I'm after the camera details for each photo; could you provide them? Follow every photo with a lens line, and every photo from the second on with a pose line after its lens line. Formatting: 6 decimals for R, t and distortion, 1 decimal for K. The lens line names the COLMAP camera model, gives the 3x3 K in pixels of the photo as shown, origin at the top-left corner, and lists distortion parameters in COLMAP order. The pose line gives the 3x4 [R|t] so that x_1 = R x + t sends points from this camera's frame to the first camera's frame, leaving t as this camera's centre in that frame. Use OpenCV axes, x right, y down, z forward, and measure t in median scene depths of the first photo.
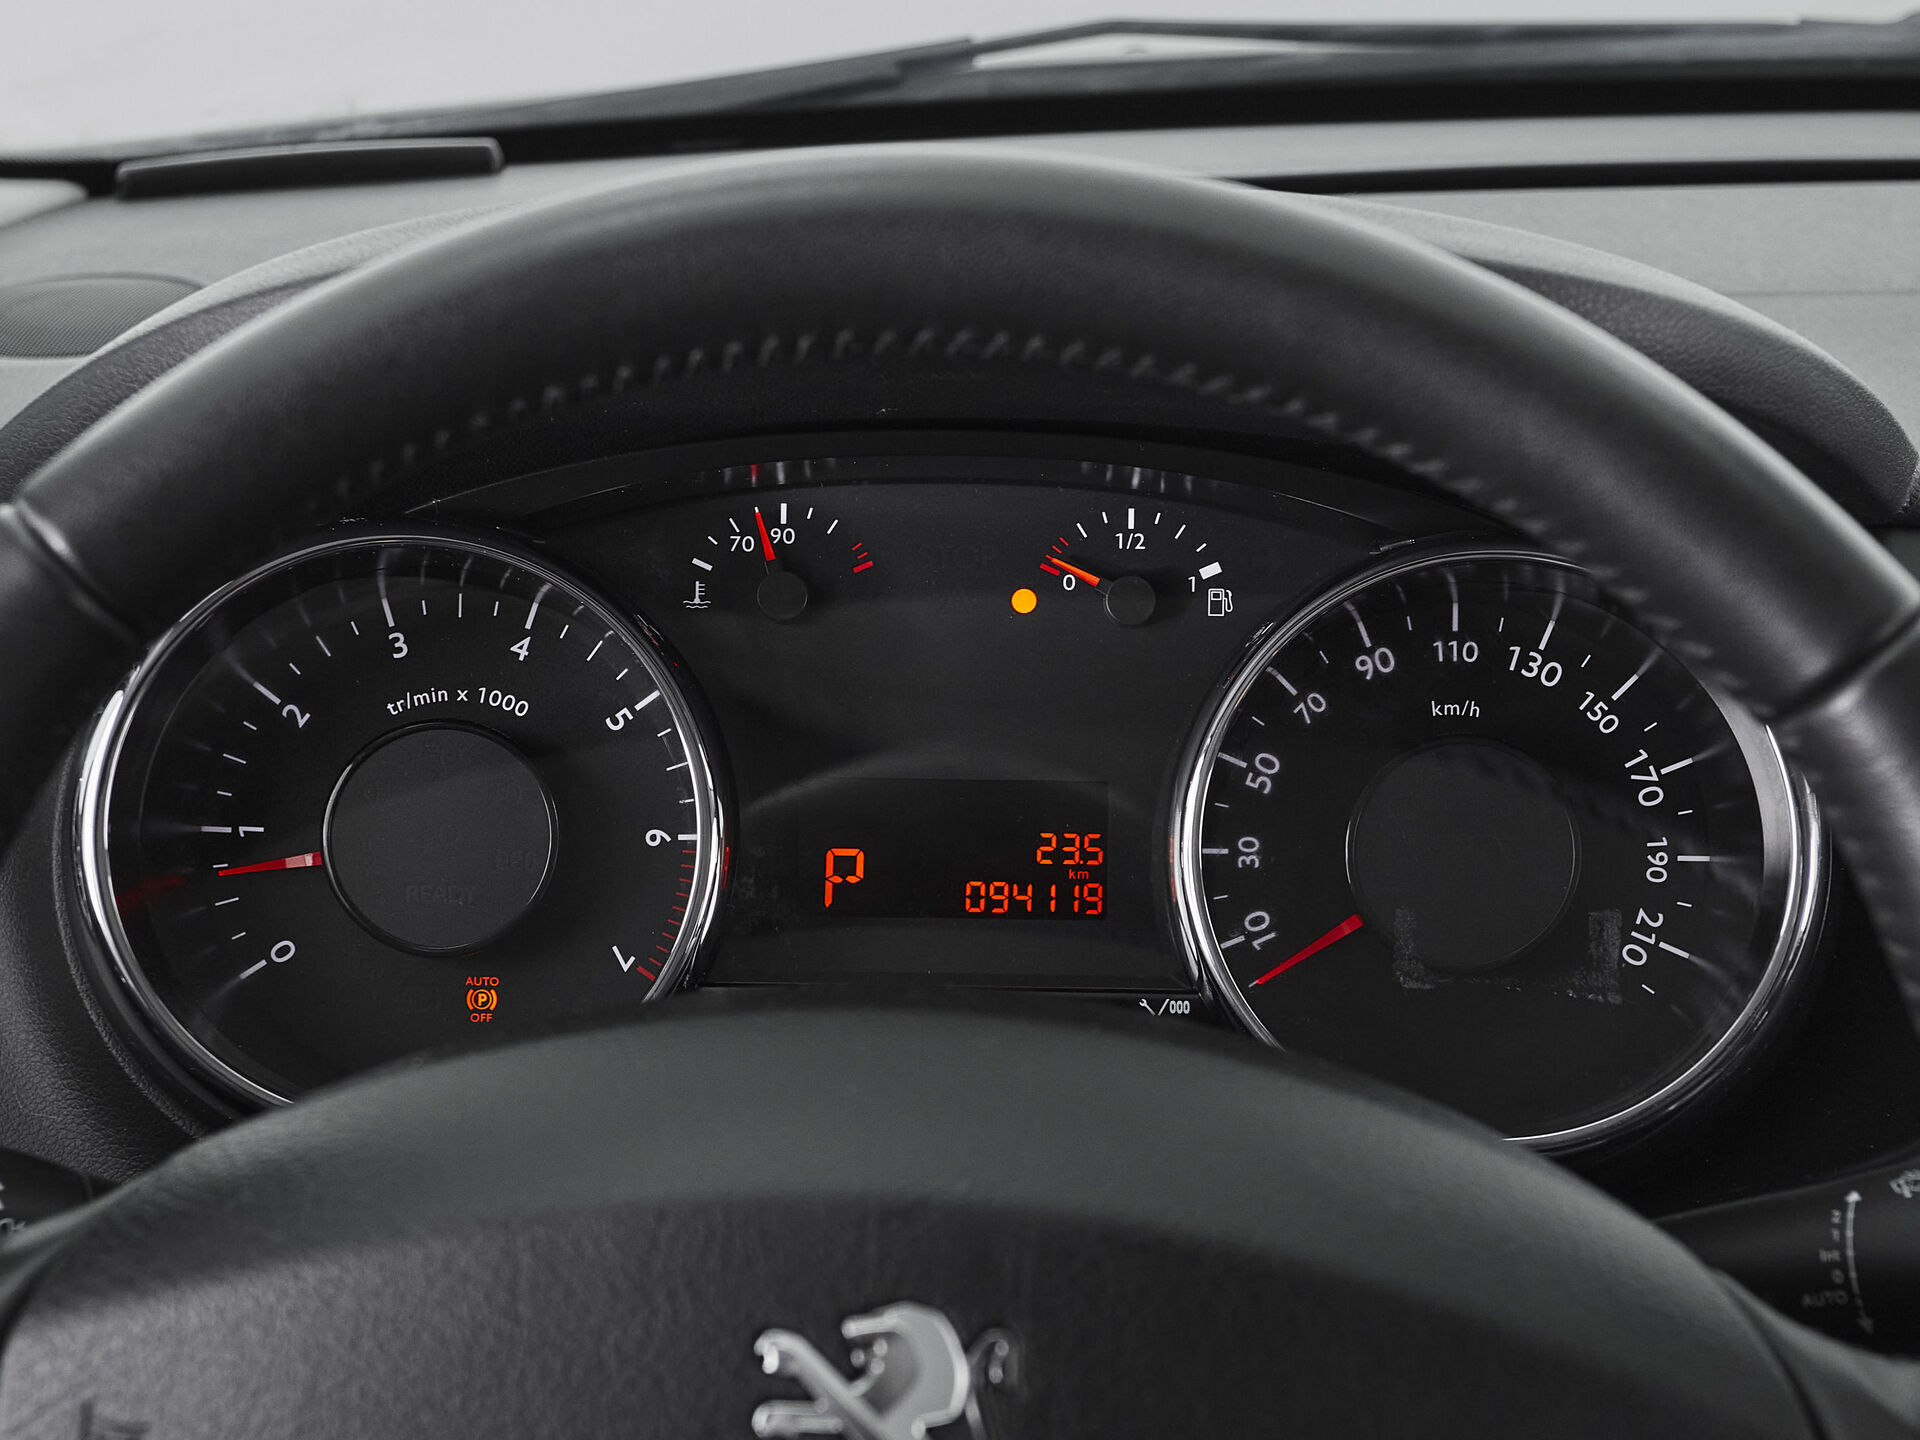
lens RADIAL K [[3633.5, 0, 960.0], [0, 3633.5, 720.0], [0, 0, 1]] dist [-0.009416, 0.083629]
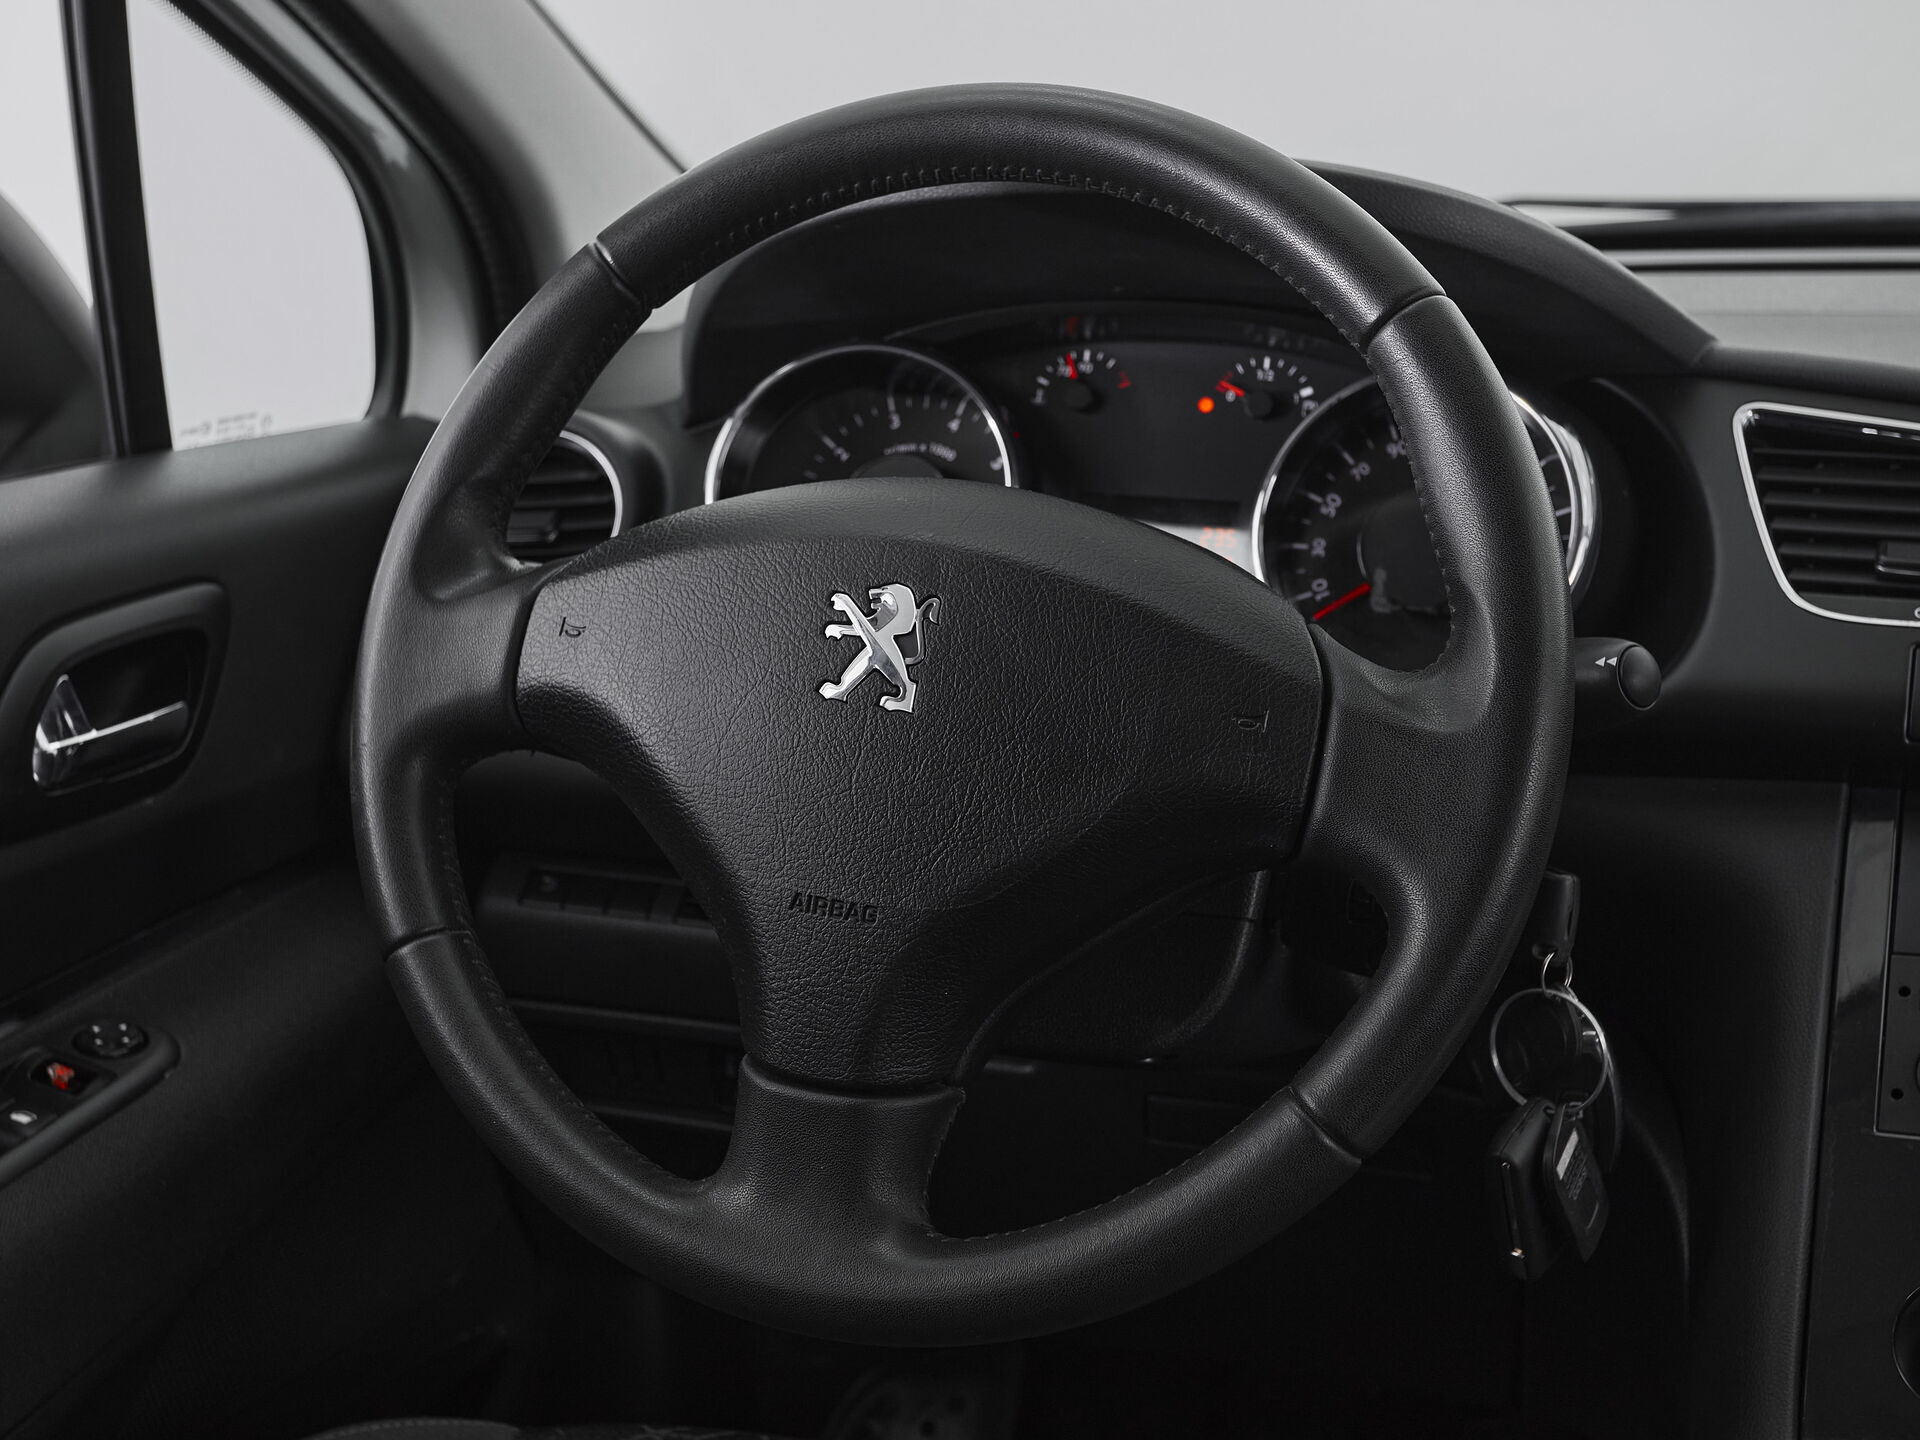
lens RADIAL K [[2542.3, 0, 874.7], [0, 2542.3, 684.5], [0, 0, 1]] dist [0.016326, 0.049466]
pose [[0.934103, 0.070264, -0.350020, 0.322979], [-0.093287, 0.994416, -0.049336, 0.188436], [0.344599, 0.078737, 0.935442, -0.266628]]
